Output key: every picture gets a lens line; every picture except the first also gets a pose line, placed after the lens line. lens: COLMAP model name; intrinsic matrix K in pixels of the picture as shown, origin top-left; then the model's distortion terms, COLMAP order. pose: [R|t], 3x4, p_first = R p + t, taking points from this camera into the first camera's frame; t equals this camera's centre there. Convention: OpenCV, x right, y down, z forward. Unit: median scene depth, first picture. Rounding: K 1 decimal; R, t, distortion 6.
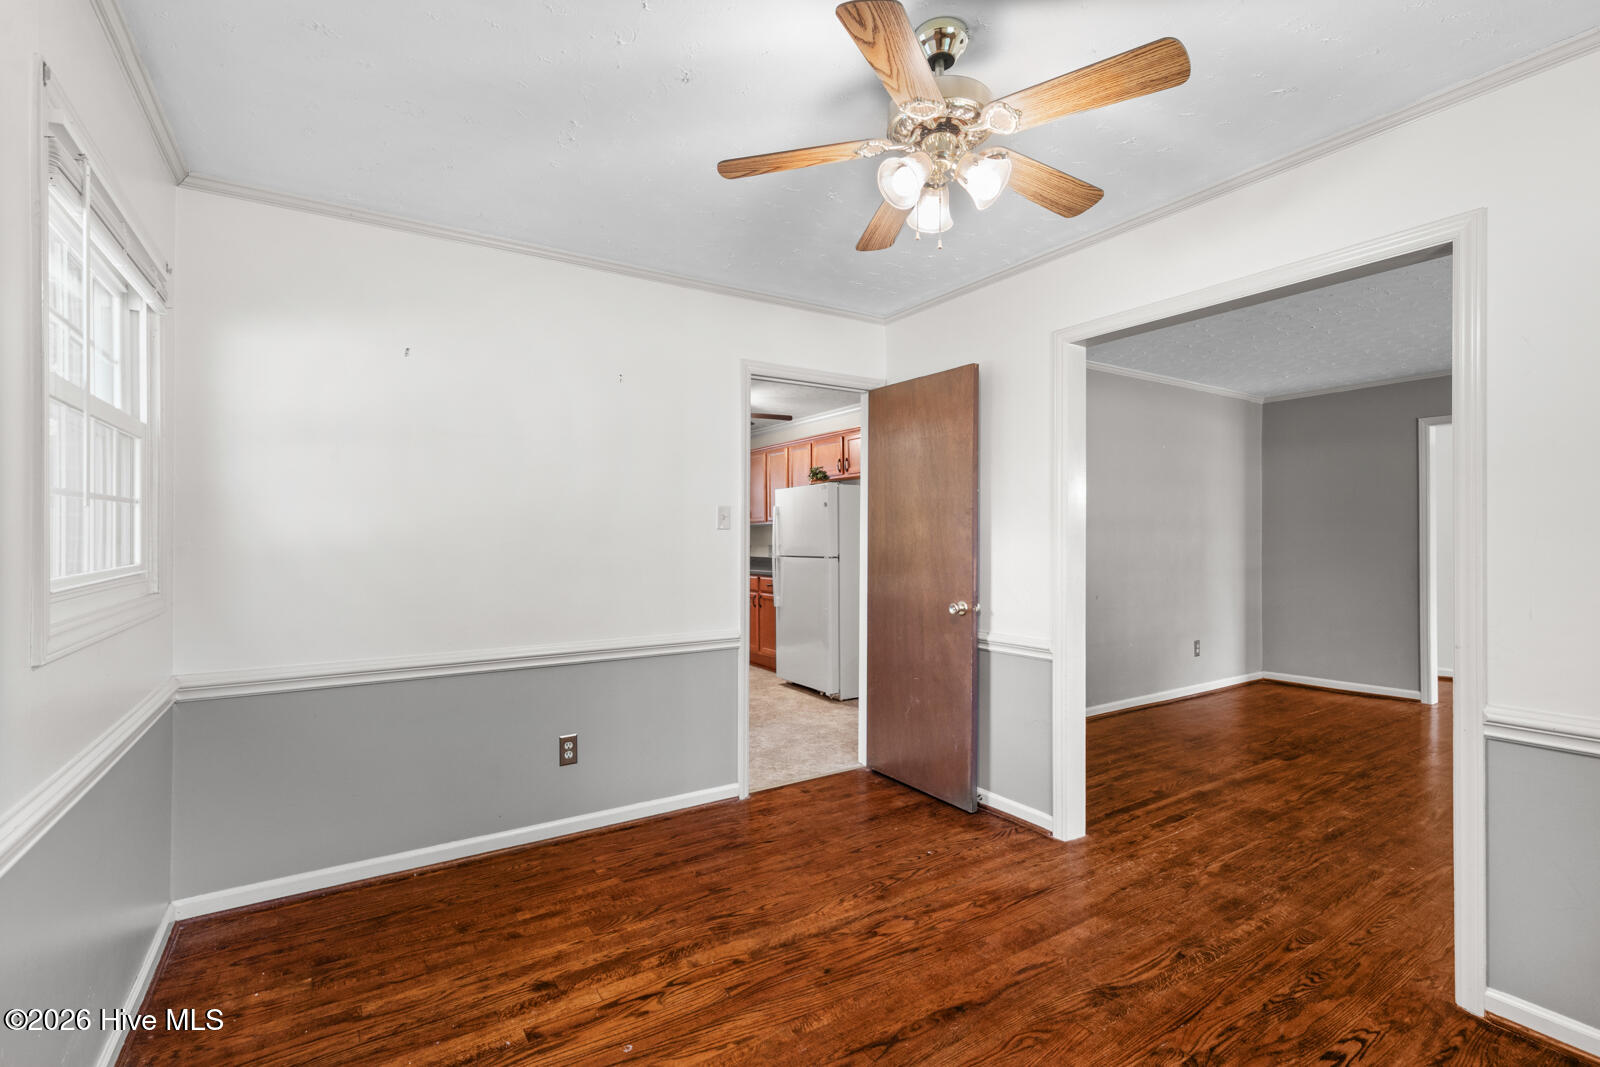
lens RADIAL K [[722.1, 0, 801.3], [0, 722.1, 533.2], [0, 0, 1]] dist [0.002676, -0.000782]
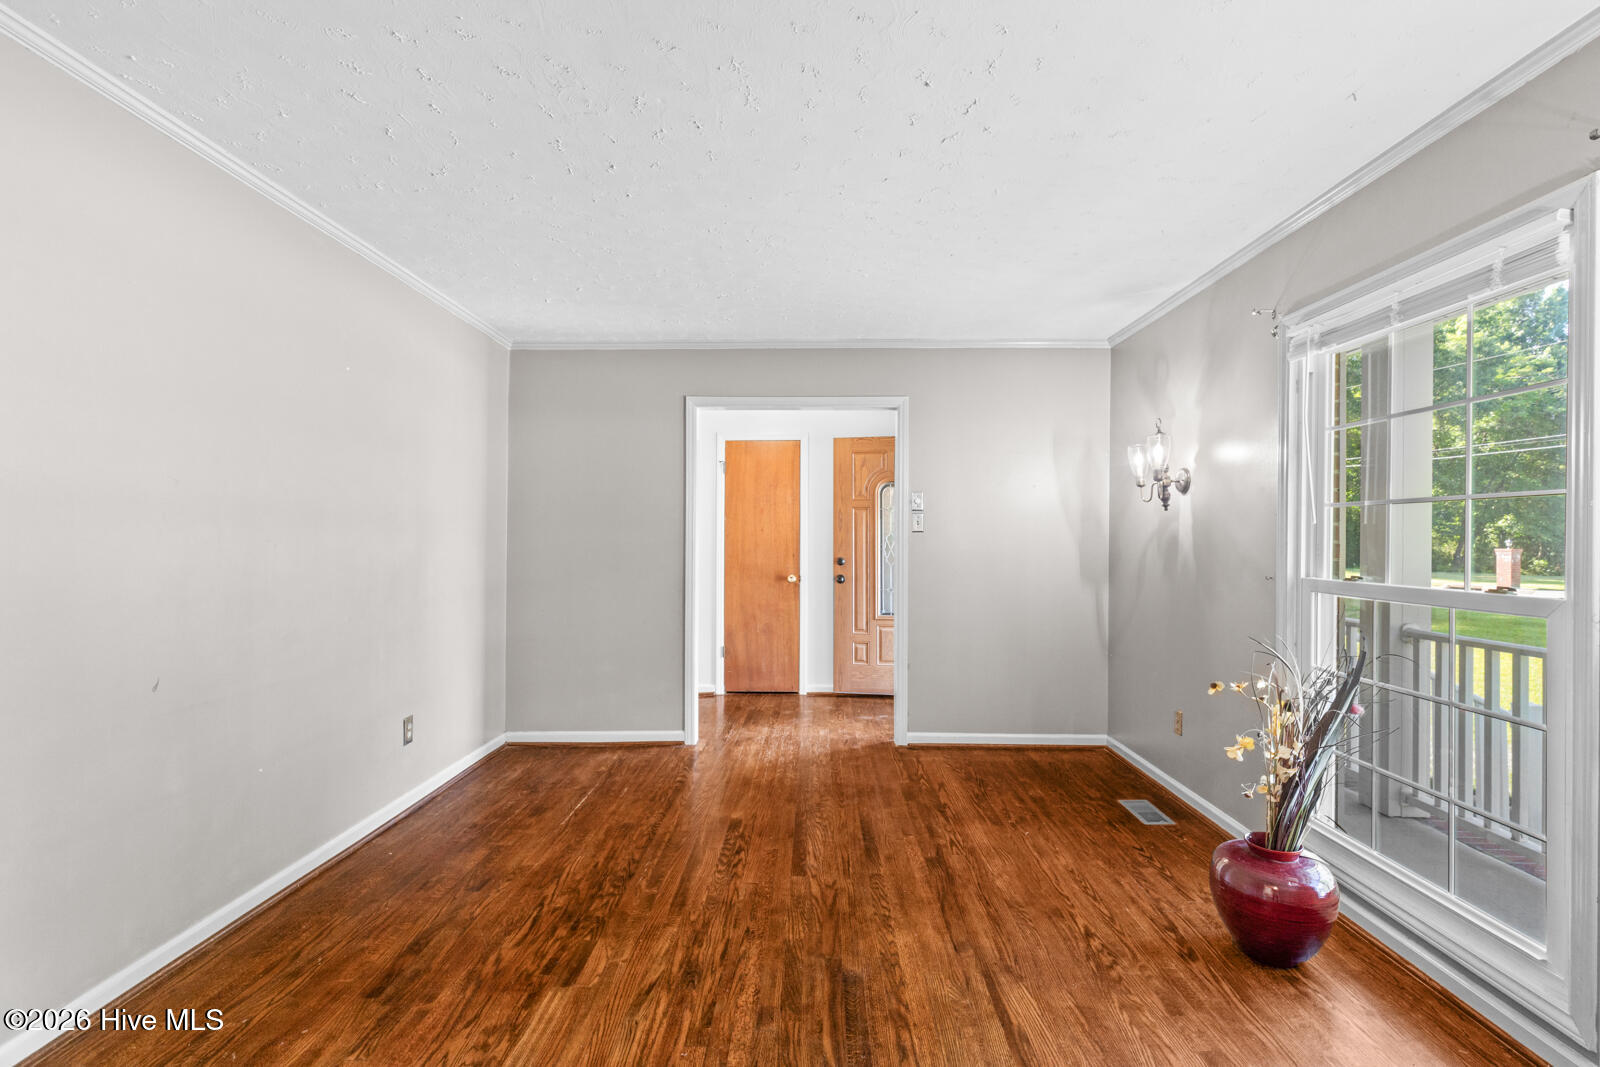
lens RADIAL K [[722.1, 0, 806.1], [0, 722.1, 537.4], [0, 0, 1]] dist [0.002676, -0.000782]
pose [[0.555340, 0.008558, 0.831579, 0.496381], [-0.011750, 0.999928, -0.002444, 0.002893], [-0.831540, -0.008413, 0.555401, 0.850529]]
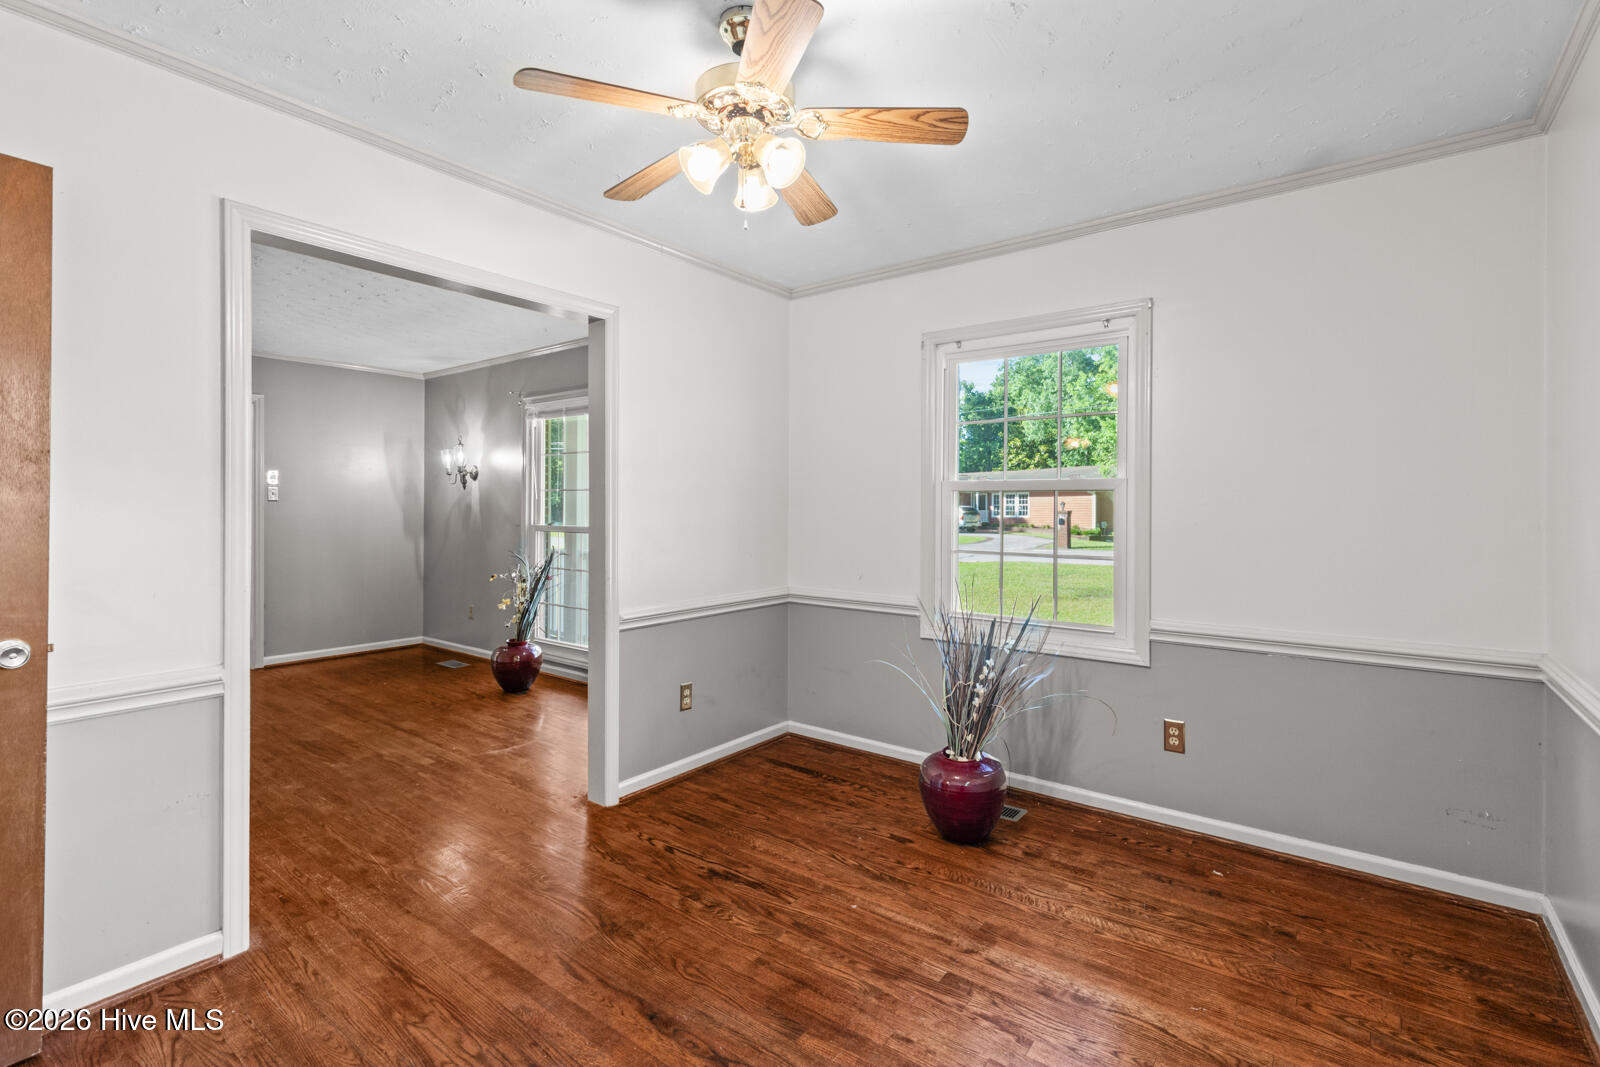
lens RADIAL K [[722.1, 0, 811.7], [0, 722.1, 506.3], [0, 0, 1]] dist [0.002676, -0.000782]
pose [[-0.343314, 0.004166, 0.939211, -0.511080], [-0.004710, 0.999970, -0.006157, 0.004493], [-0.939209, -0.006538, -0.343284, 0.793896]]
